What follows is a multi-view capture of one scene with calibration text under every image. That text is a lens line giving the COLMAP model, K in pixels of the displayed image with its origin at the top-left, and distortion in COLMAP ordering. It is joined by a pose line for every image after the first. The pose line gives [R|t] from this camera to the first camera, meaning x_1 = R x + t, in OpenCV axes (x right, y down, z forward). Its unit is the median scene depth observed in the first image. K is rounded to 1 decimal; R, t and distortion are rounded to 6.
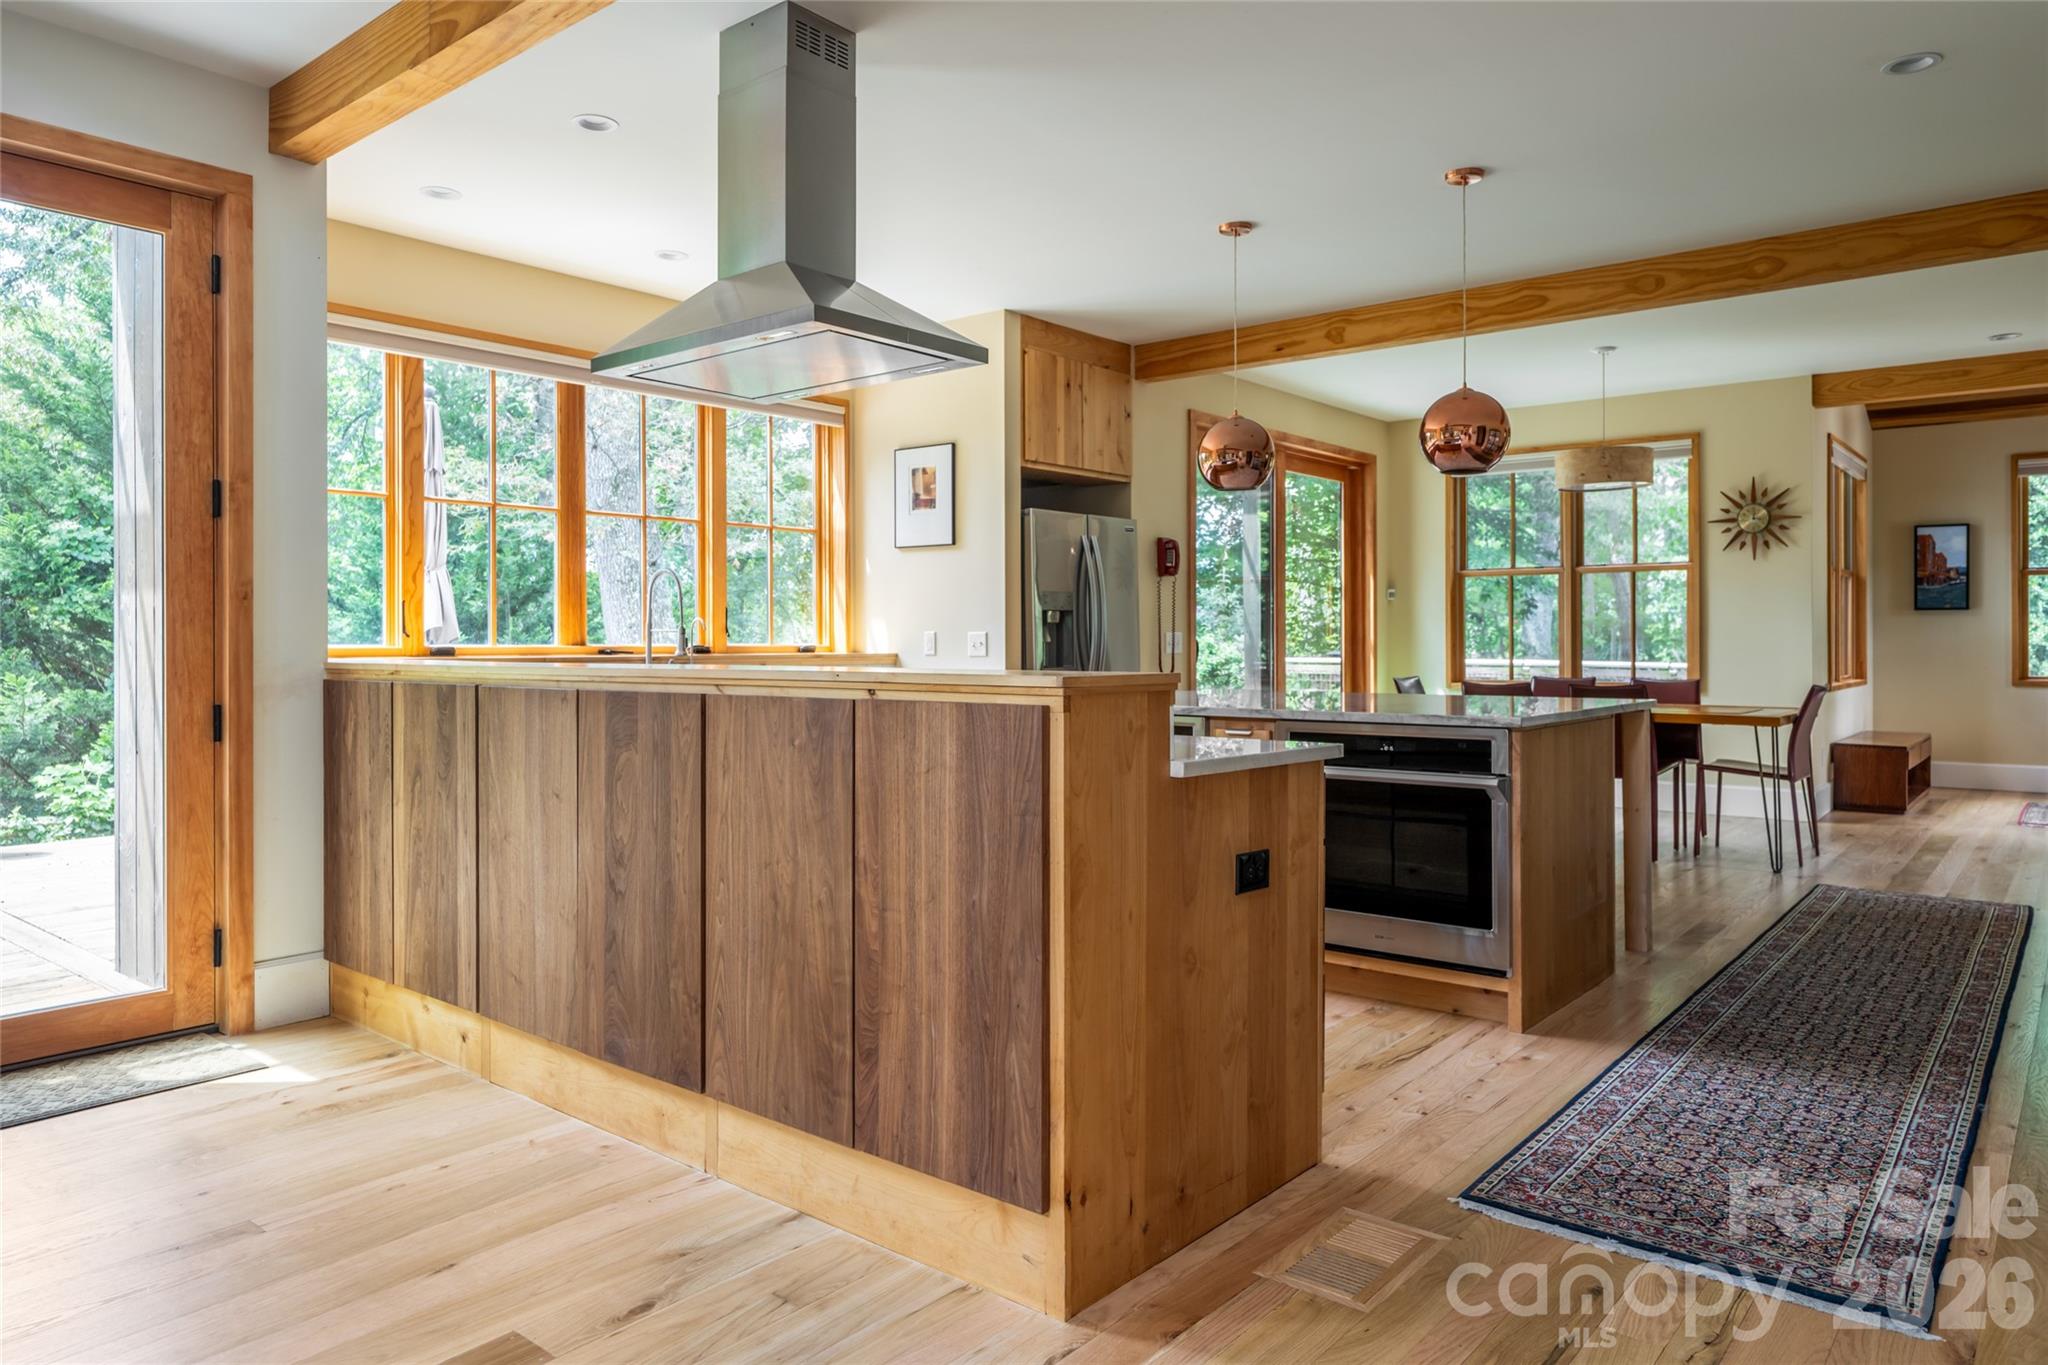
lens RADIAL K [[1316.8, 0, 1025.1], [0, 1316.8, 642.2], [0, 0, 1]] dist [-0.002077, -0.001146]
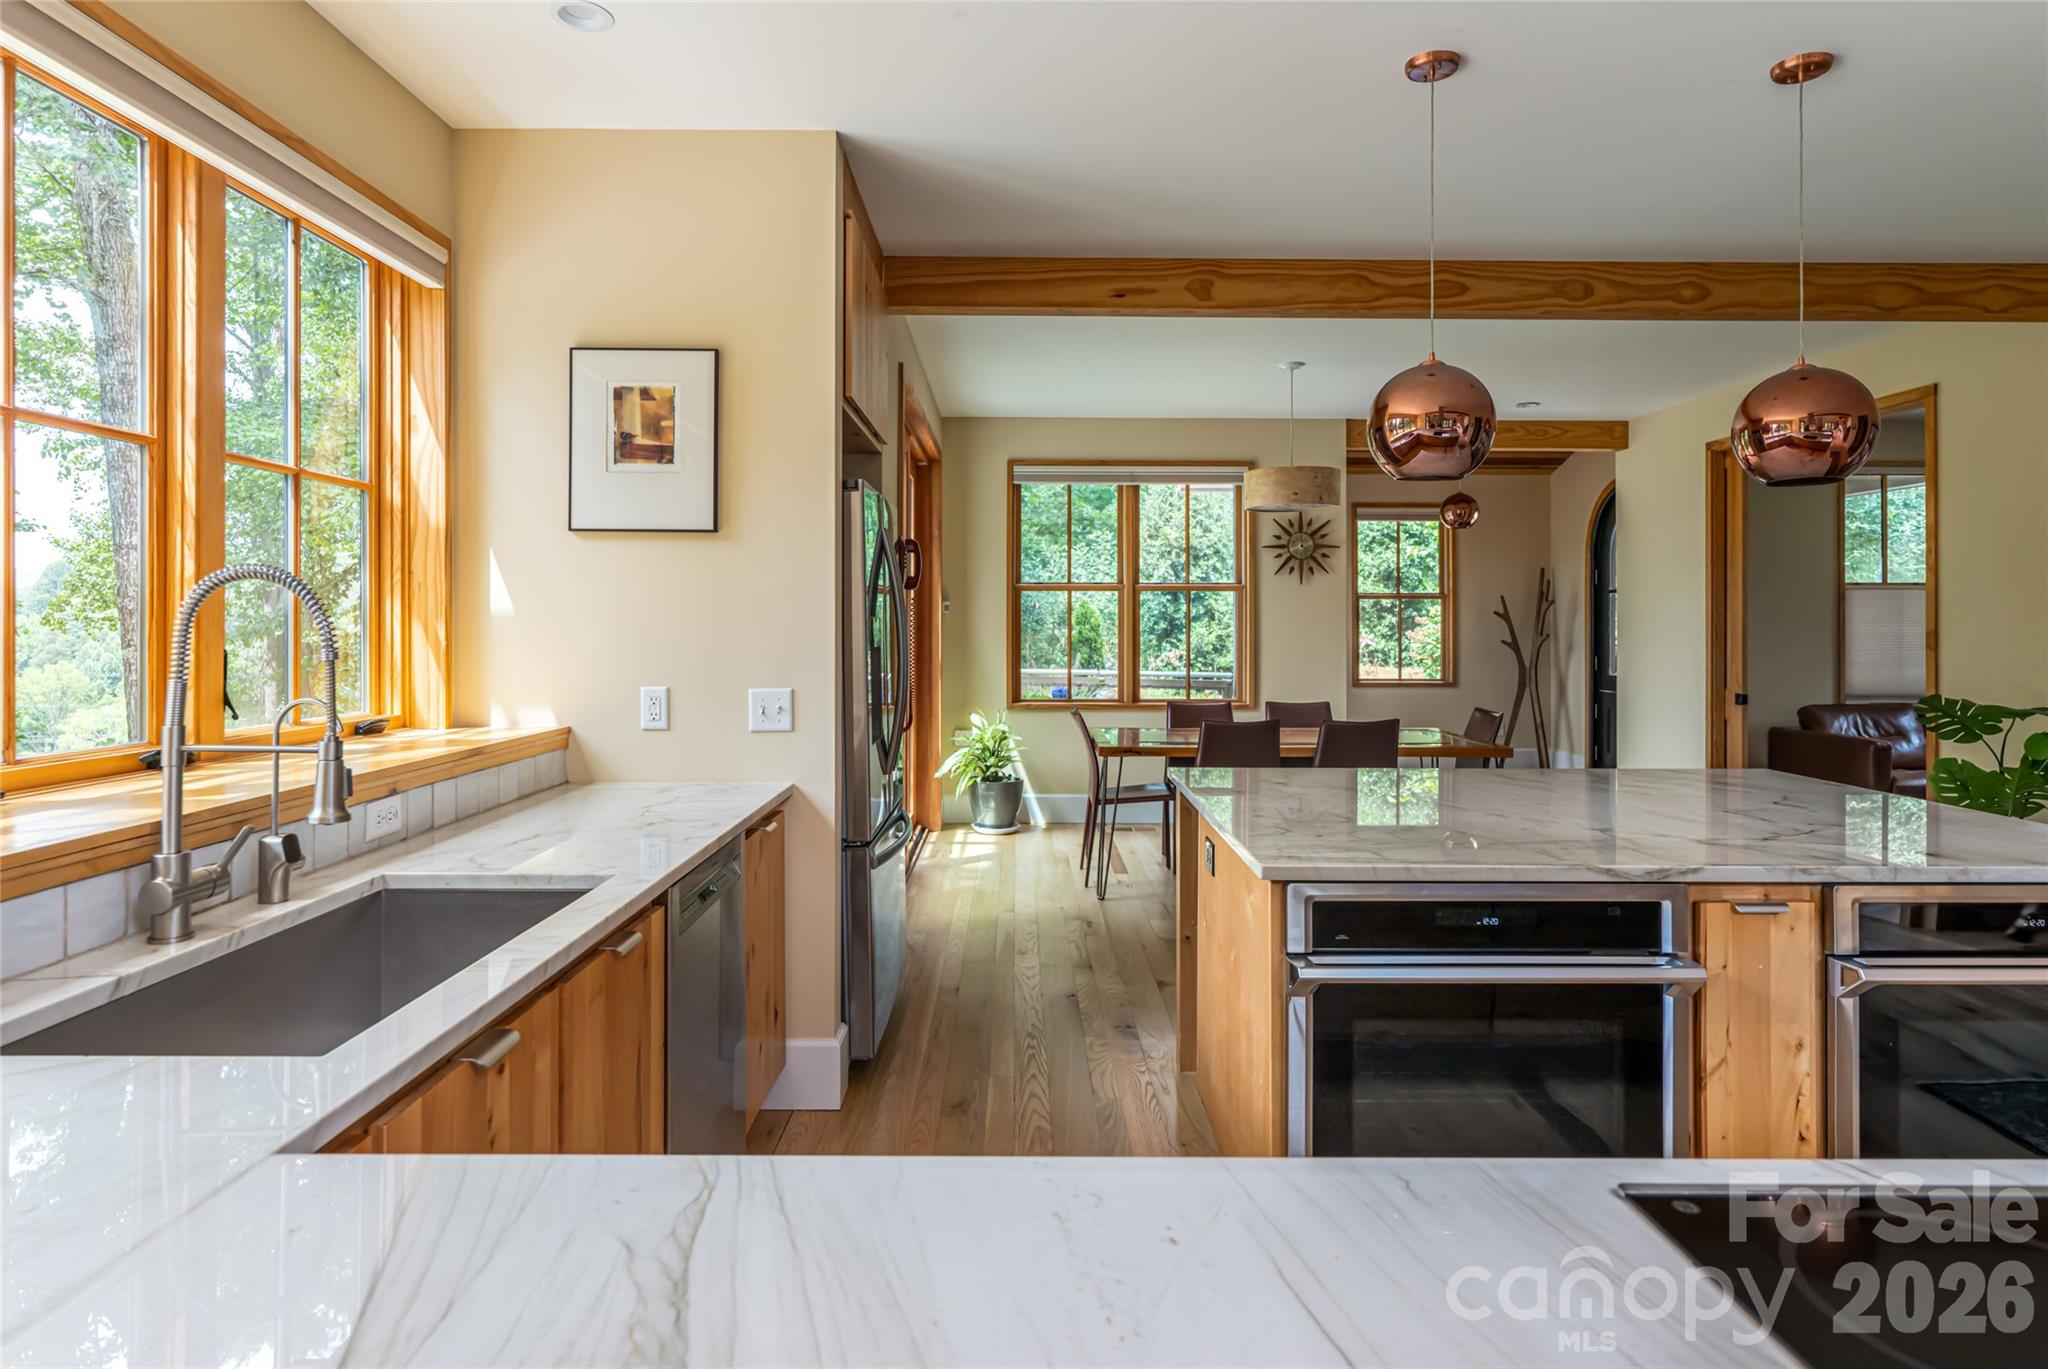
lens RADIAL K [[1115.6, 0, 1025.5], [0, 1115.6, 619.3], [0, 0, 1]] dist [-0.000253, -0.000340]
pose [[0.768130, 0.006453, 0.640261, -0.248662], [-0.003482, 0.999977, -0.005901, -0.033554], [-0.640284, 0.002303, 0.768135, 0.536684]]
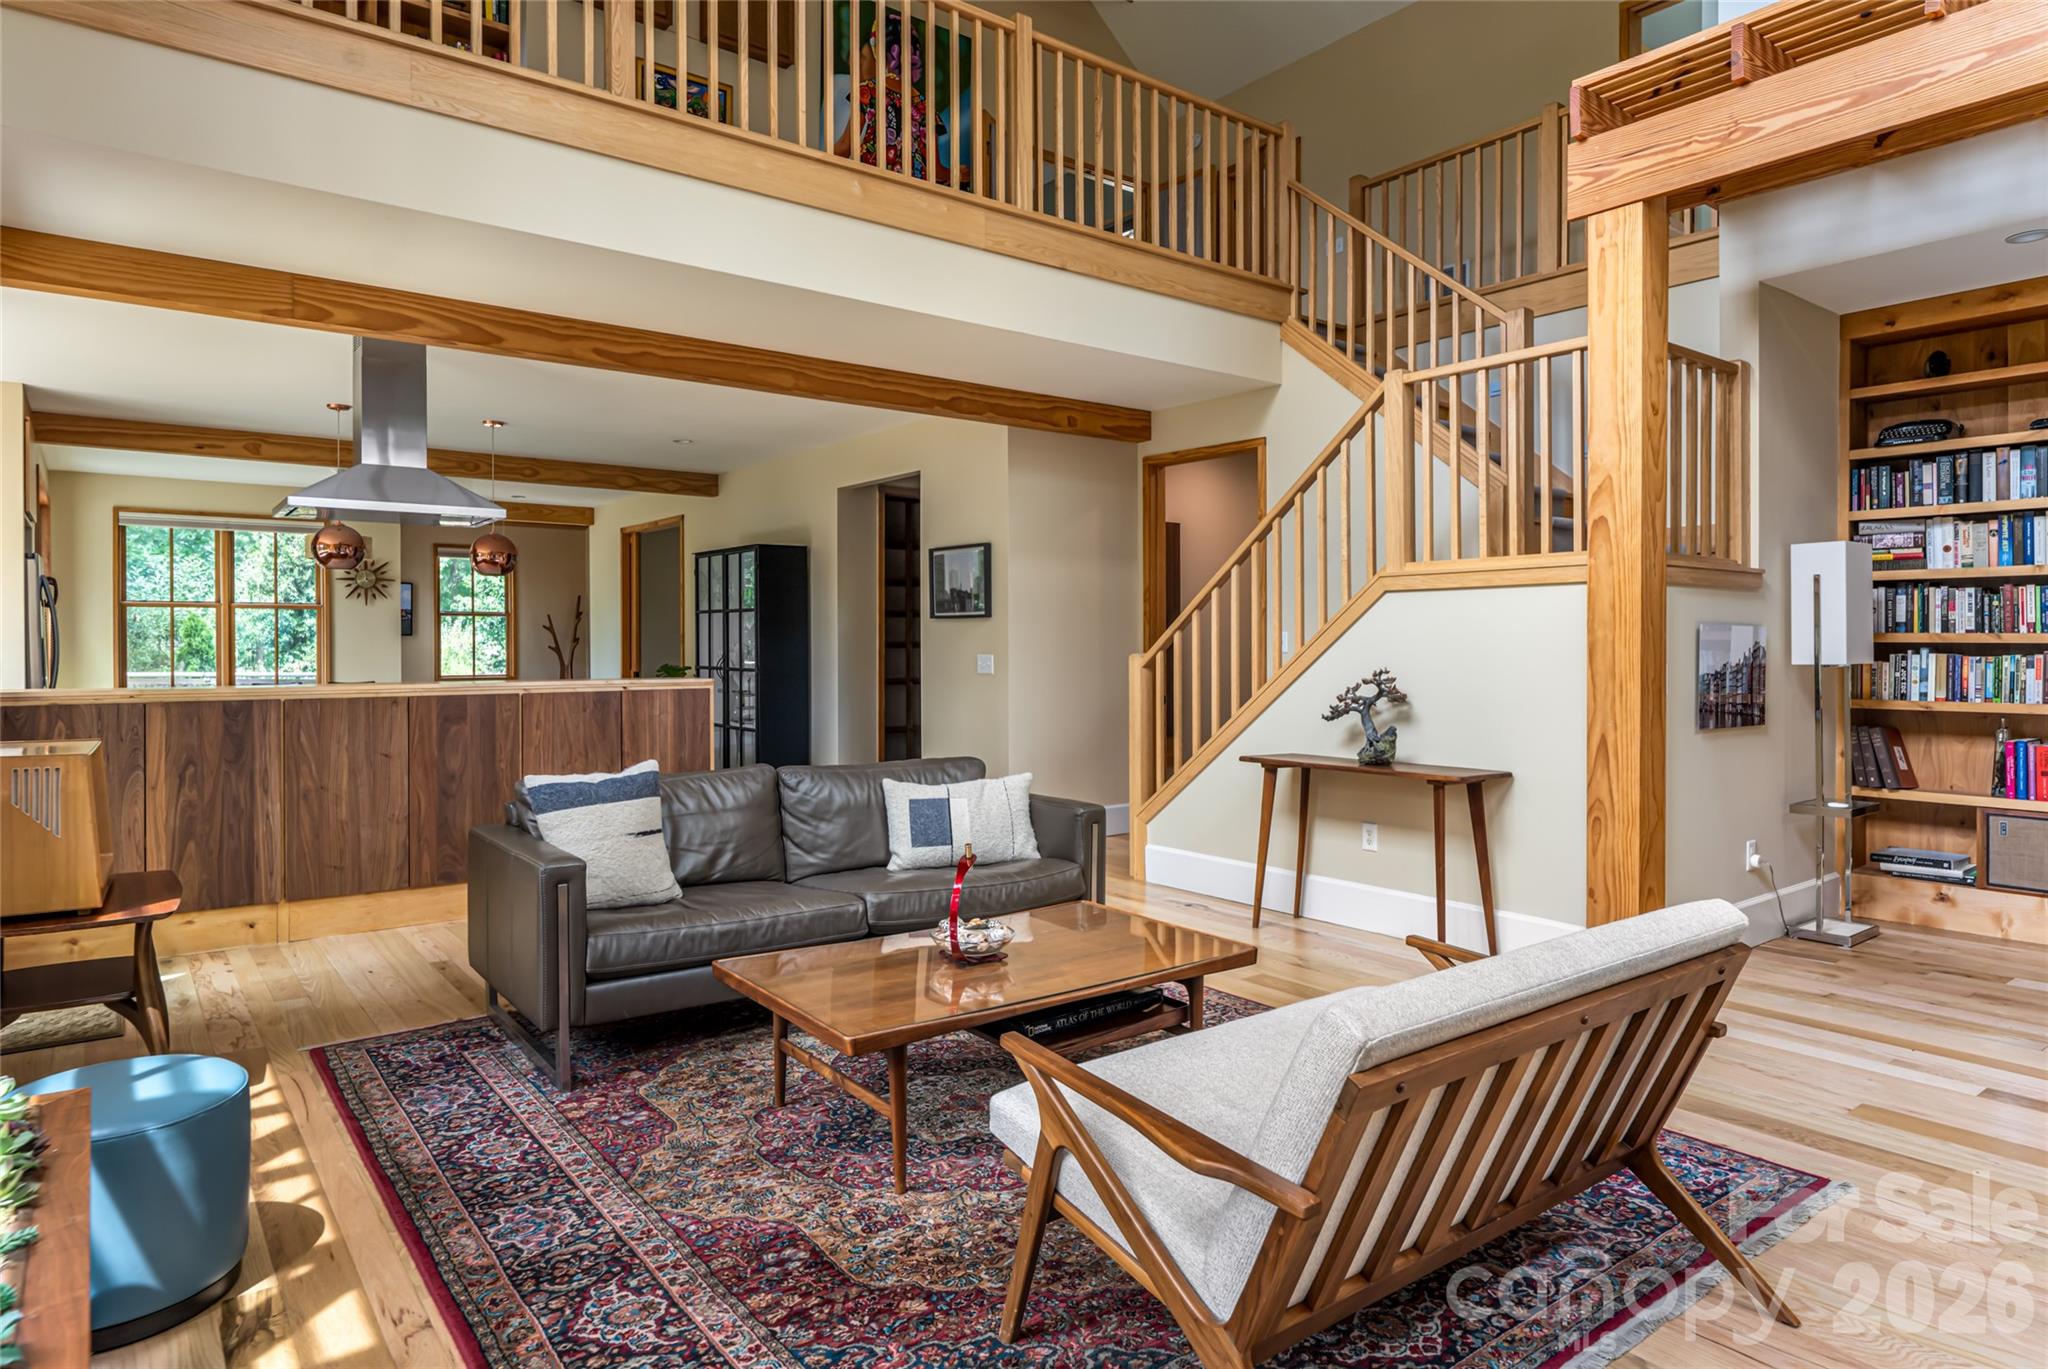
lens RADIAL K [[1198.3, 0, 1028.7], [0, 1198.3, 647.3], [0, 0, 1]] dist [-0.002605, 0.000197]
pose [[0.220528, -0.002065, 0.975378, -0.812888], [0.001597, 0.999997, 0.001756, -0.016392], [-0.975379, 0.001170, 0.220531, -0.109276]]
